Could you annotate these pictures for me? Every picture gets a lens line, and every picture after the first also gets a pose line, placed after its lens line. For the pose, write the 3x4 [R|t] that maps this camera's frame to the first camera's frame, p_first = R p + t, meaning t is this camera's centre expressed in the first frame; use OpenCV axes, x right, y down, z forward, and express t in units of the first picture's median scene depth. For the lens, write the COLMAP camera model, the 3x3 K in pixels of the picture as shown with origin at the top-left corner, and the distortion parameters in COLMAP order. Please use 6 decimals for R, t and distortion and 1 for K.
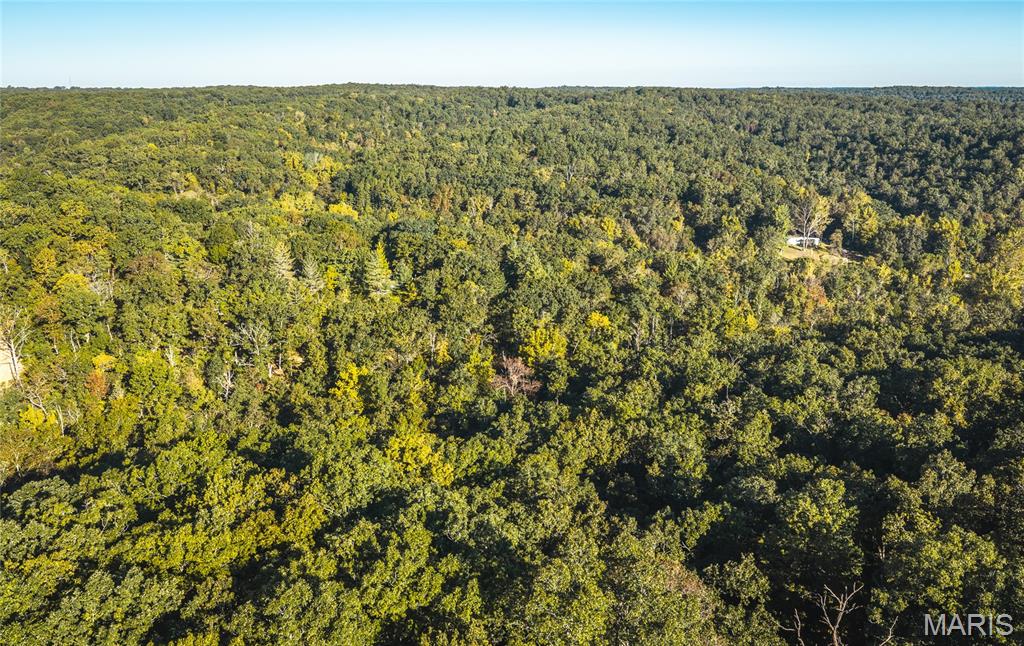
lens RADIAL K [[861.4, 0, 512.0], [0, 861.4, 323.0], [0, 0, 1]] dist [0.001490, -0.009407]
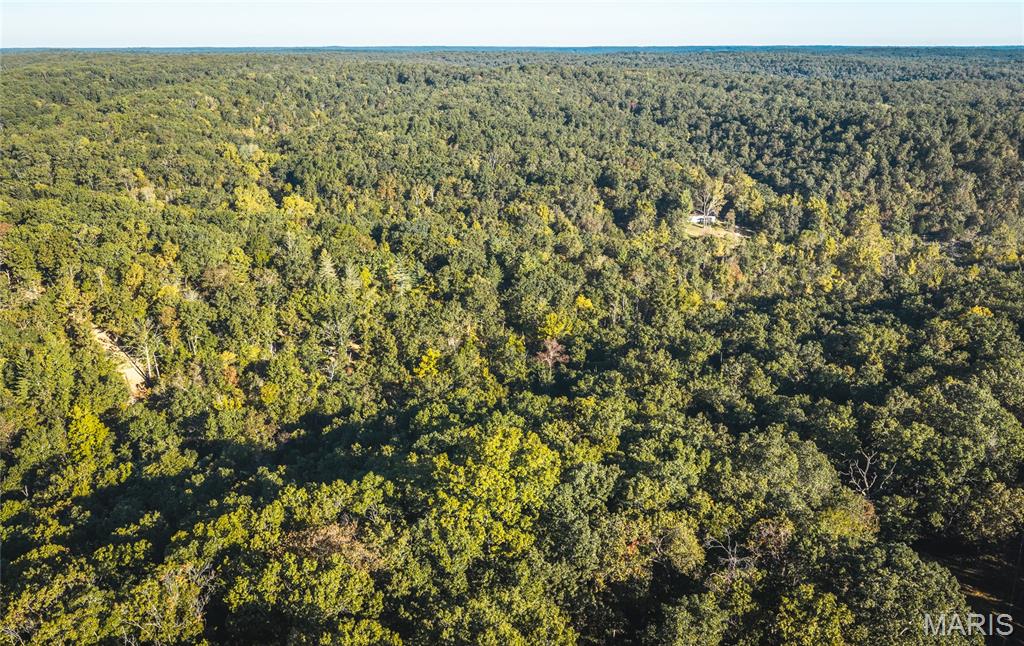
lens RADIAL K [[861.4, 0, 512.0], [0, 861.4, 323.0], [0, 0, 1]] dist [0.001490, -0.009407]
pose [[0.986335, -0.049222, 0.157225, -0.107609], [0.041871, 0.997884, 0.049735, -0.021157], [-0.159340, -0.042472, 0.986310, -0.126780]]
